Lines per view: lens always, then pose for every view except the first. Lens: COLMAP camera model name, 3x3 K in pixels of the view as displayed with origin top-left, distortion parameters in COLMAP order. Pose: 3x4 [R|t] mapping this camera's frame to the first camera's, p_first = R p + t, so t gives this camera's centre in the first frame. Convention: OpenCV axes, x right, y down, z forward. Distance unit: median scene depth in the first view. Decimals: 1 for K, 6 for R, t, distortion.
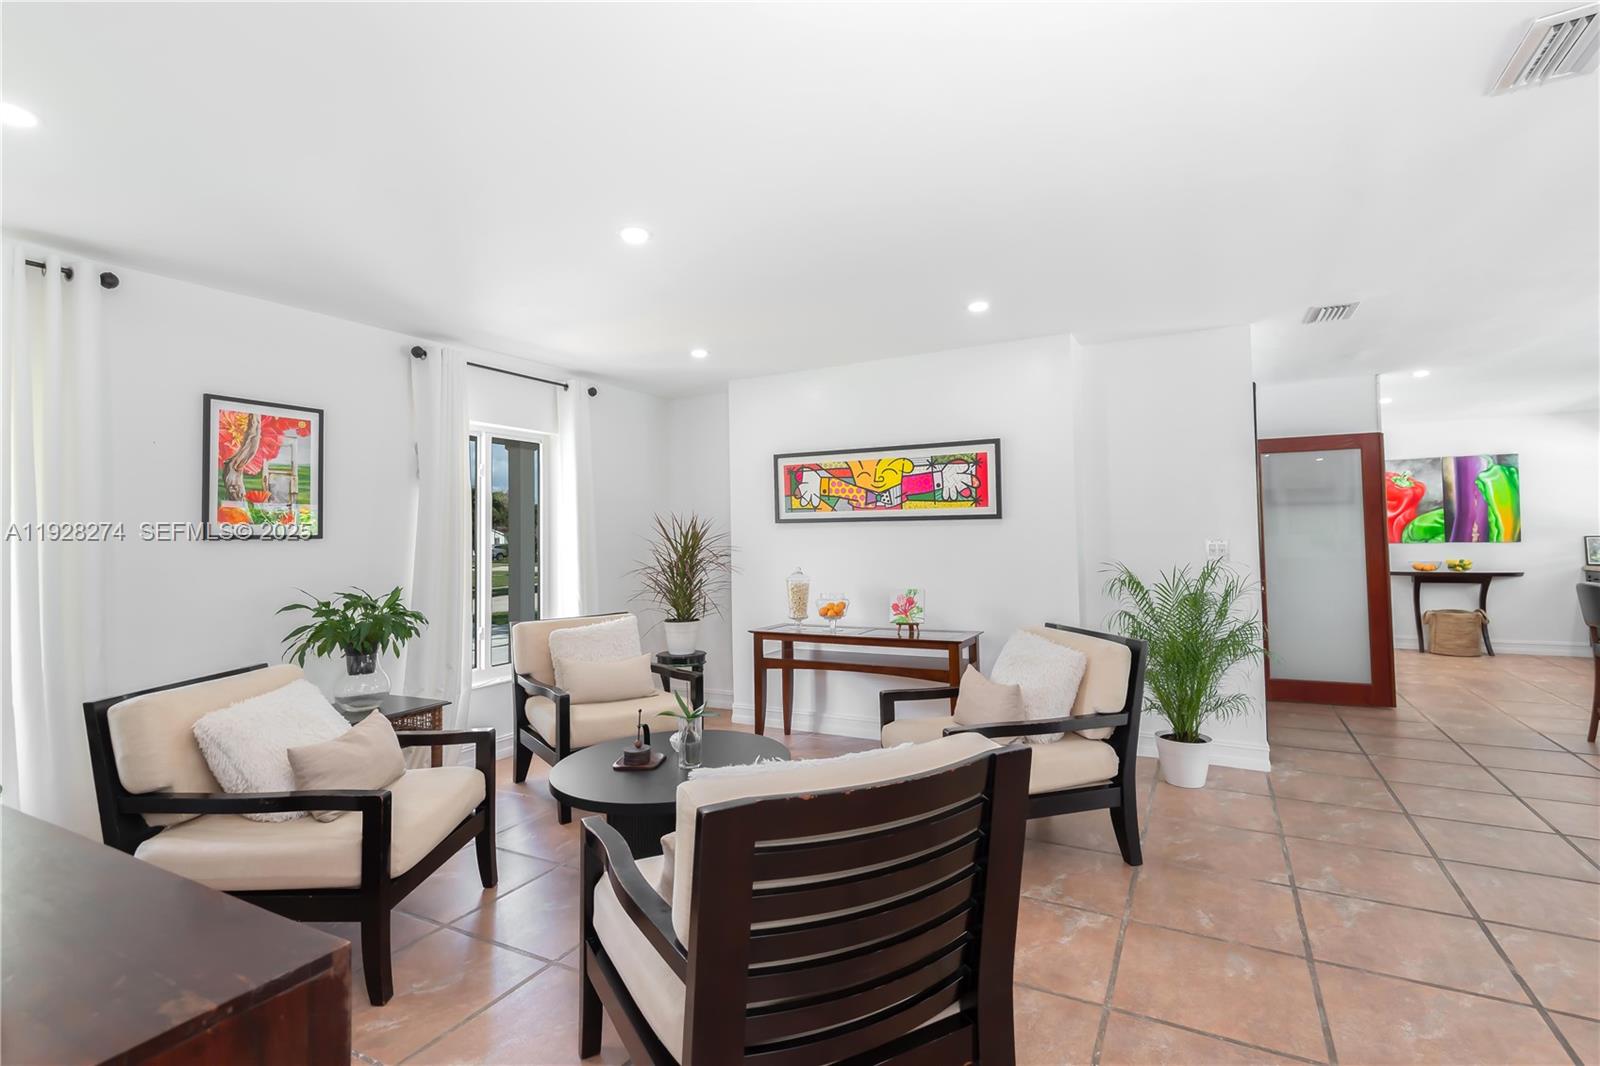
lens RADIAL K [[742.5, 0, 808.8], [0, 742.5, 504.1], [0, 0, 1]] dist [0.025339, -0.015599]
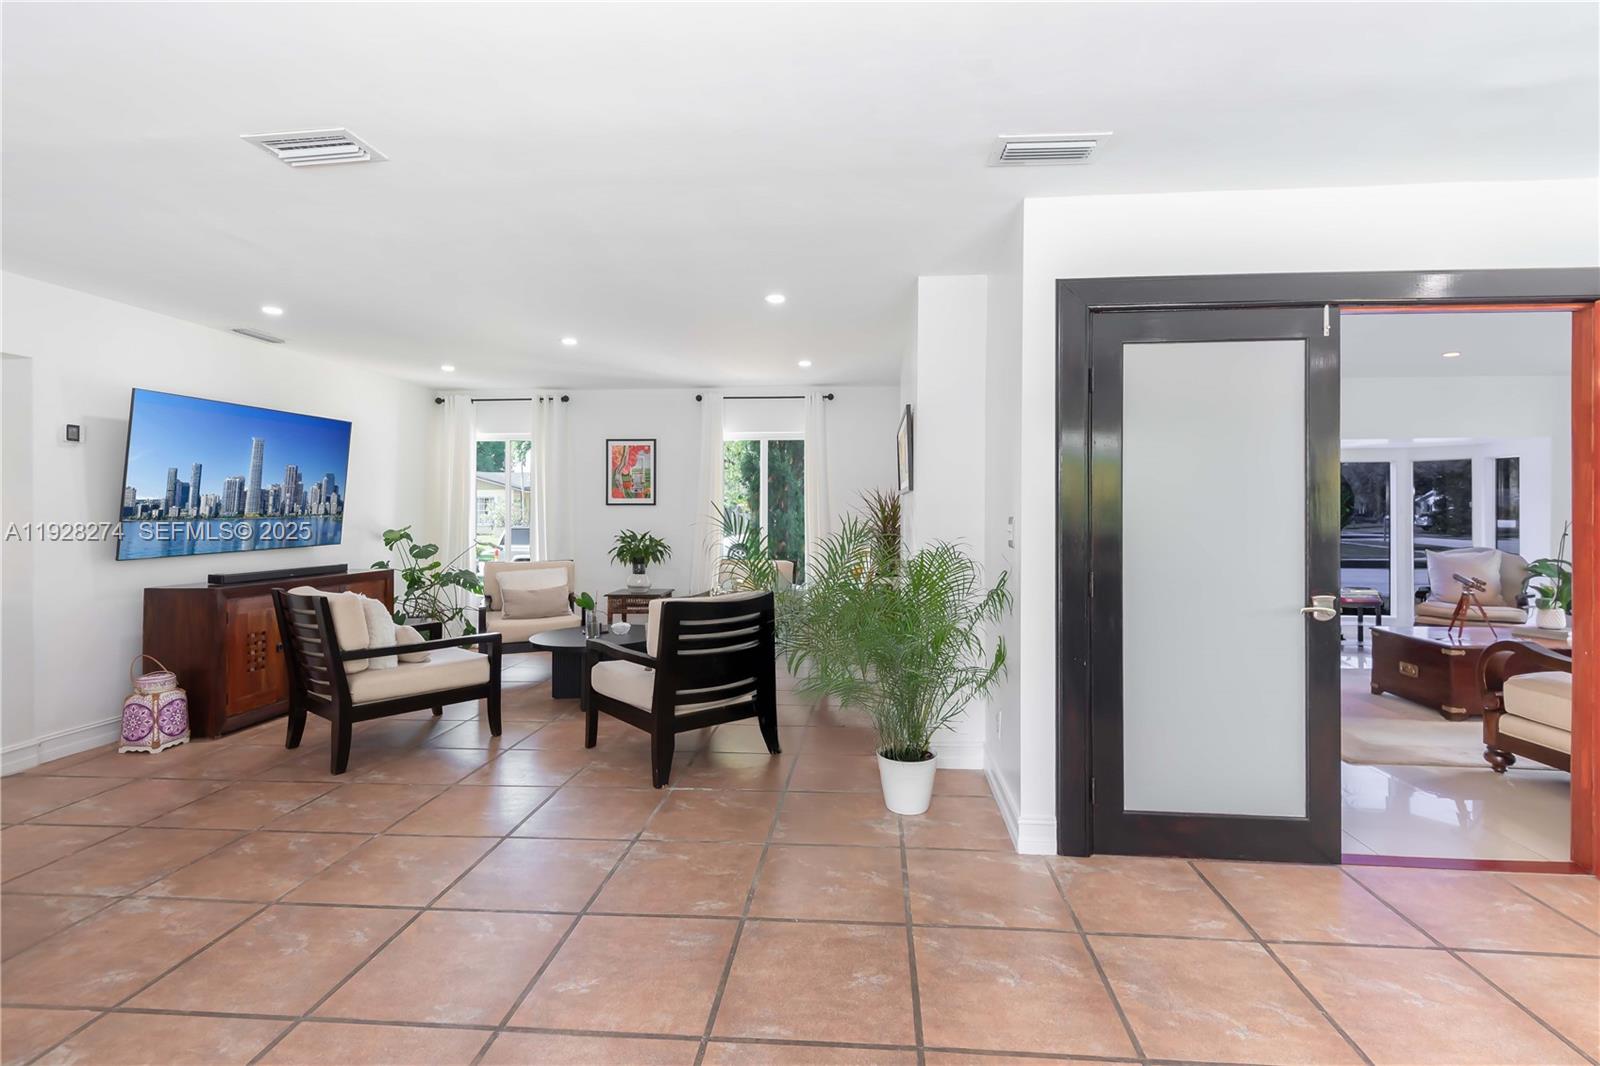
lens RADIAL K [[742.5, 0, 808.8], [0, 742.5, 504.1], [0, 0, 1]] dist [0.025339, -0.015599]
pose [[0.399469, 0.008244, -0.916710, 1.260960], [0.036313, 0.999033, 0.024808, 0.008195], [0.916027, -0.043198, 0.398783, 0.601874]]
